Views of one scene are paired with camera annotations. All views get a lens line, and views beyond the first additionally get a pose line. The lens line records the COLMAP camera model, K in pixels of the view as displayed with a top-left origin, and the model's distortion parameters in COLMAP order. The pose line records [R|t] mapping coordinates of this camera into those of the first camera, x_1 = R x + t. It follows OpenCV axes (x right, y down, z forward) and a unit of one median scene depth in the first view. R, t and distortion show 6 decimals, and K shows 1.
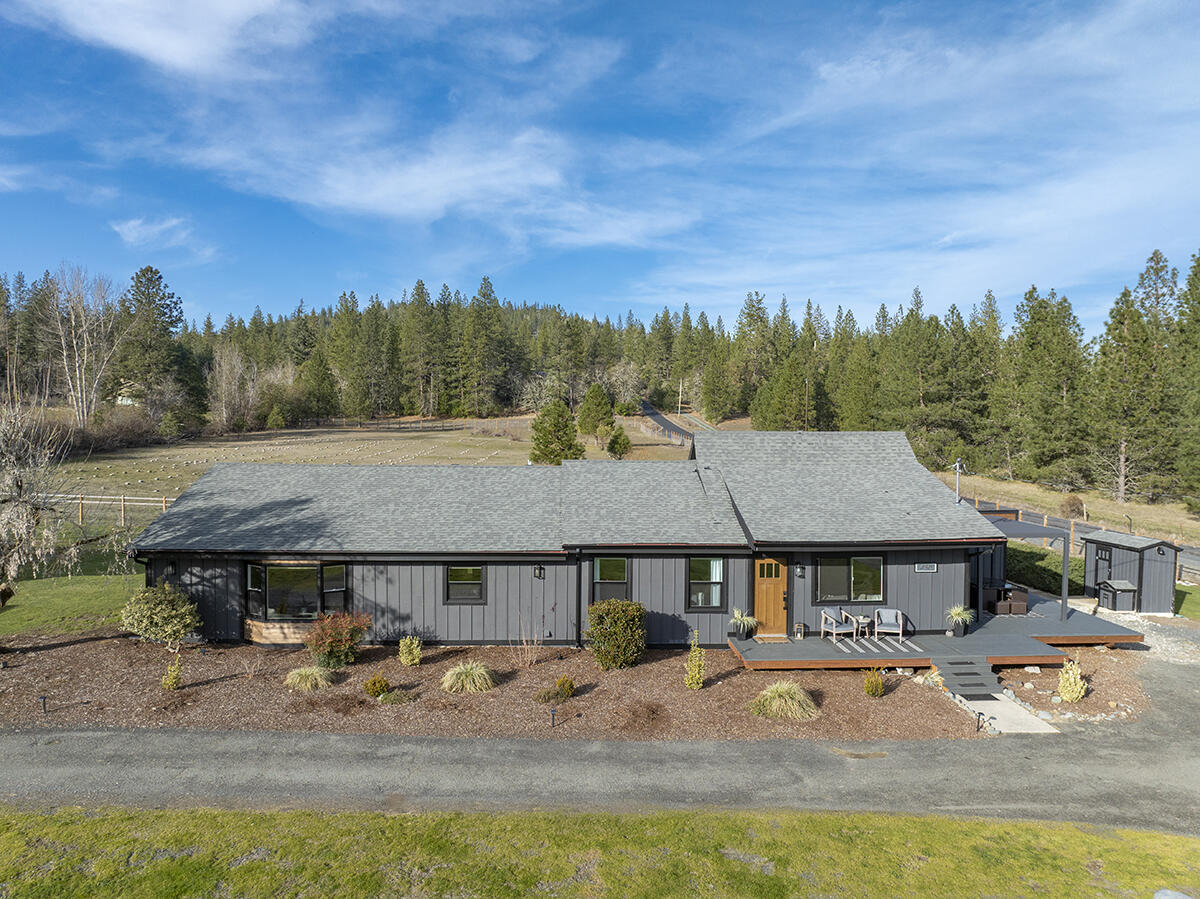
lens RADIAL K [[833.4, 0, 598.2], [0, 833.4, 442.9], [0, 0, 1]] dist [-0.052697, 0.028519]
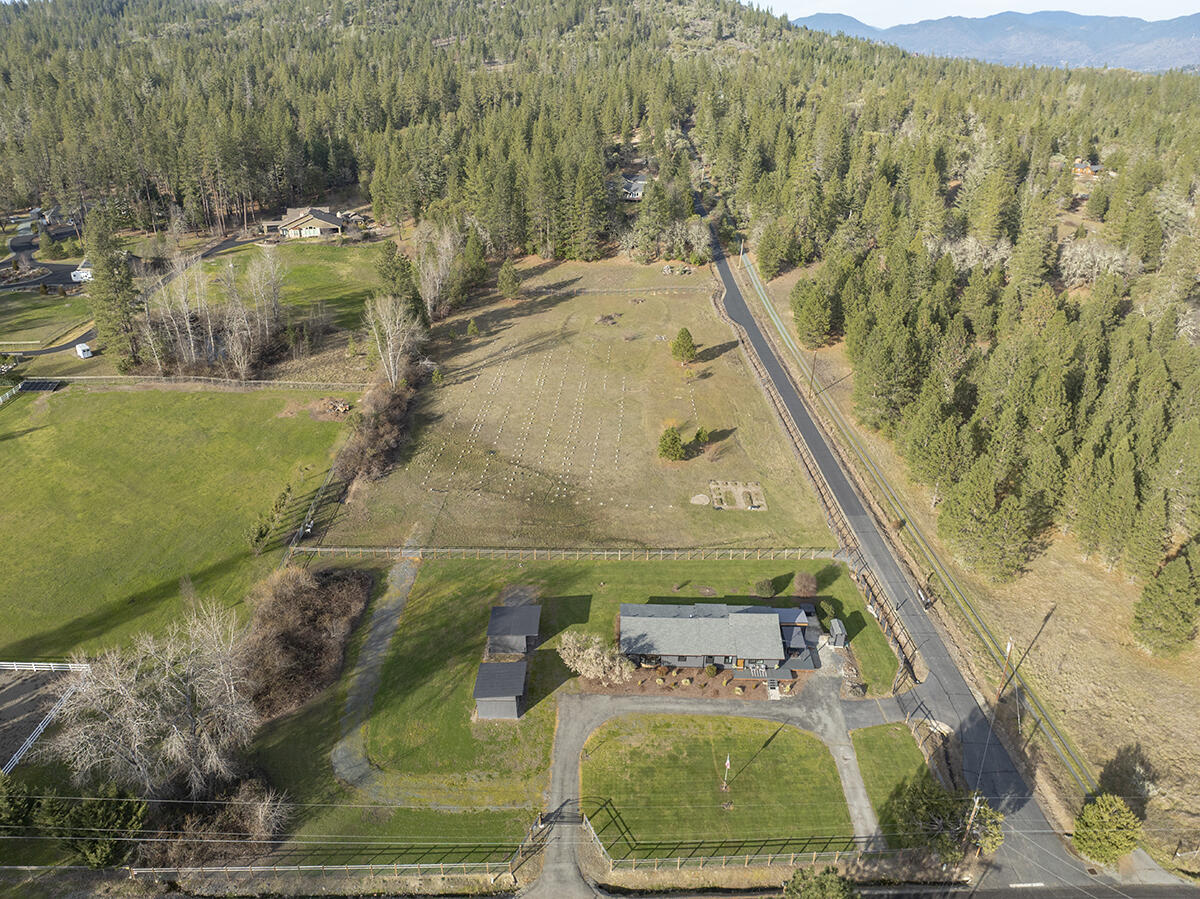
lens RADIAL K [[833.4, 0, 600.5], [0, 833.4, 449.6], [0, 0, 1]] dist [-0.052697, 0.028519]
pose [[0.998149, 0.031931, -0.051757, -0.043782], [-0.007165, 0.906886, 0.421314, -0.316724], [0.060391, -0.420164, 0.905437, -0.316525]]
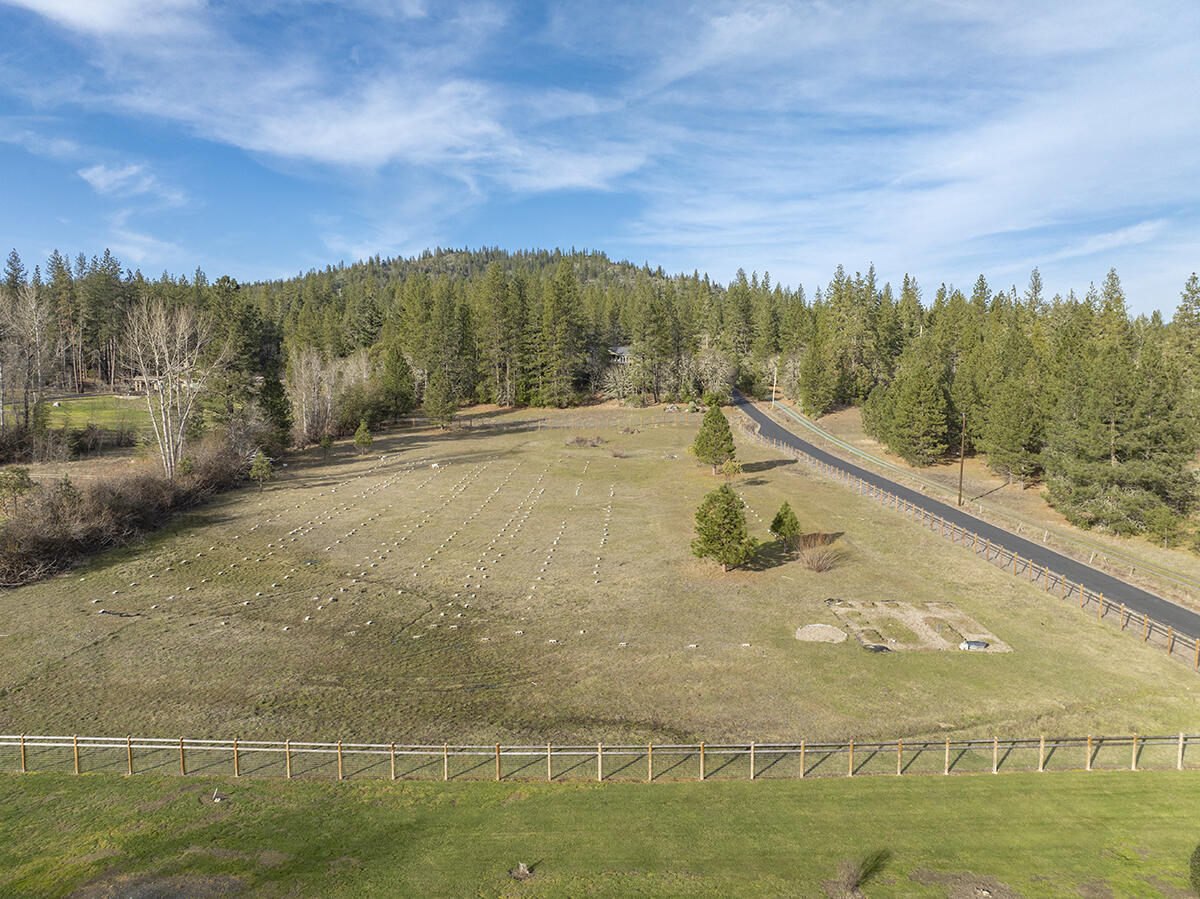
lens RADIAL K [[833.4, 0, 598.3], [0, 833.4, 444.5], [0, 0, 1]] dist [-0.052697, 0.028519]
pose [[0.998772, 0.003582, -0.049414, -0.051570], [0.000075, 0.997273, 0.073808, -0.059051], [0.049544, -0.073721, 0.996048, 0.052690]]
